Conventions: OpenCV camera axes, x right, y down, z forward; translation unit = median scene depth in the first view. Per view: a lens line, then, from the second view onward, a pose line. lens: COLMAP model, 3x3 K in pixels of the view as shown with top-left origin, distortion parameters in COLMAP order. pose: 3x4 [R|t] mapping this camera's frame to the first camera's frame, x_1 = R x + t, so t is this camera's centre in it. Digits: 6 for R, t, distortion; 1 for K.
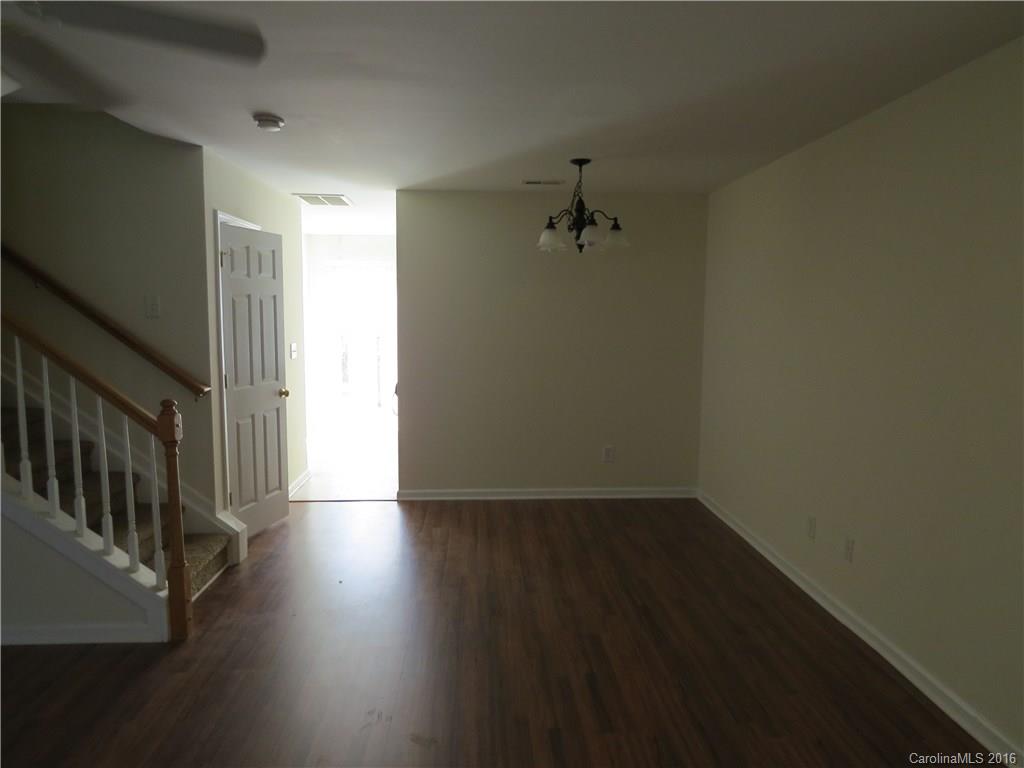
lens RADIAL K [[726.0, 0, 512.0], [0, 726.0, 384.0], [0, 0, 1]] dist [-0.029939, 0.010337]
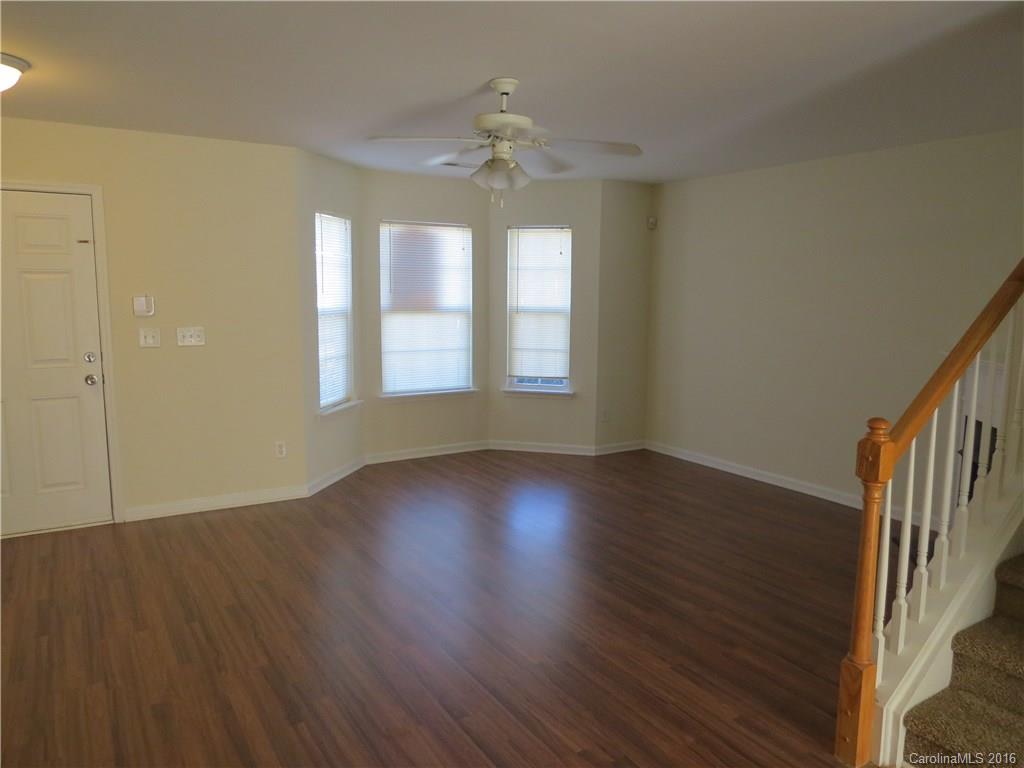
lens RADIAL K [[726.0, 0, 512.0], [0, 726.0, 384.0], [0, 0, 1]] dist [-0.029939, 0.010337]
pose [[-0.872073, 0.057679, -0.485964, 0.117224], [-0.059840, 0.973010, 0.222870, -0.112765], [0.485703, 0.223439, -0.845084, 1.101419]]
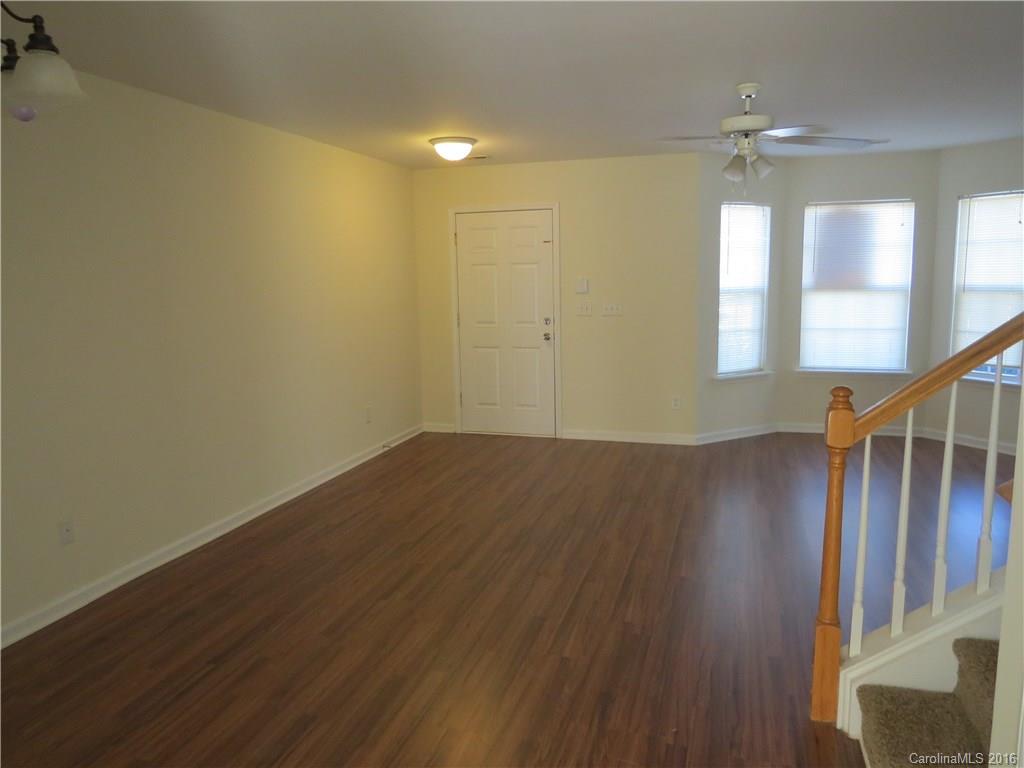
lens RADIAL K [[726.0, 0, 512.0], [0, 726.0, 384.0], [0, 0, 1]] dist [-0.029939, 0.010337]
pose [[-0.939896, -0.031615, 0.339994, -0.332337], [0.057310, 0.966975, 0.248344, -0.139274], [-0.336617, 0.252903, -0.907044, 1.374974]]
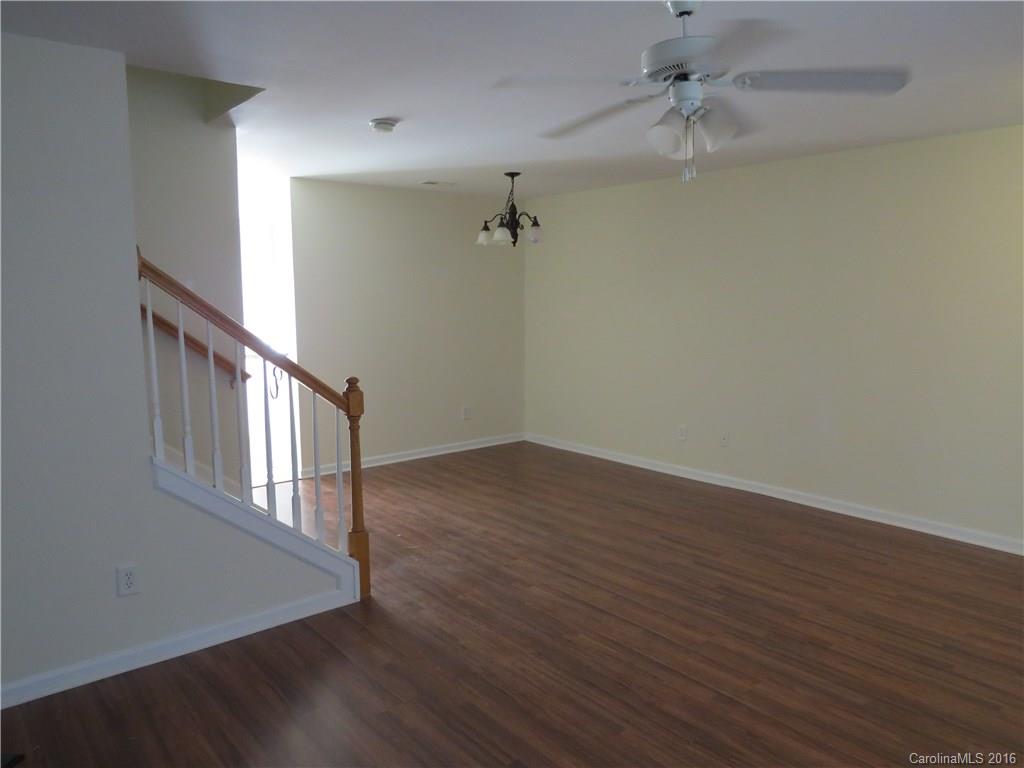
lens RADIAL K [[726.0, 0, 512.0], [0, 726.0, 384.0], [0, 0, 1]] dist [-0.029939, 0.010337]
pose [[0.800949, -0.084091, 0.592798, -0.726066], [0.069976, 0.996450, 0.046804, -0.002098], [-0.594630, 0.003994, 0.803990, -0.012242]]
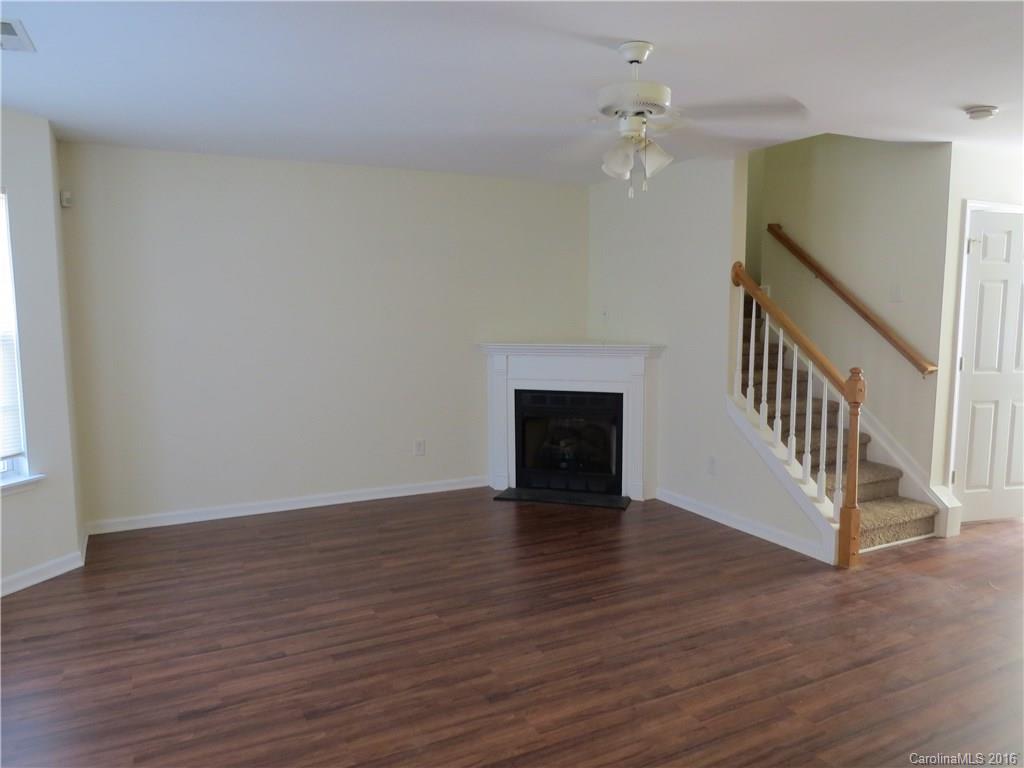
lens RADIAL K [[731.3, 0, 513.6], [0, 731.3, 389.5], [0, 0, 1]] dist [-0.023500, 0.001172]
pose [[0.405116, 0.107762, -0.907892, 0.313359], [-0.093899, 0.992682, 0.075927, 0.014904], [0.909430, 0.054491, 0.412271, -0.017377]]
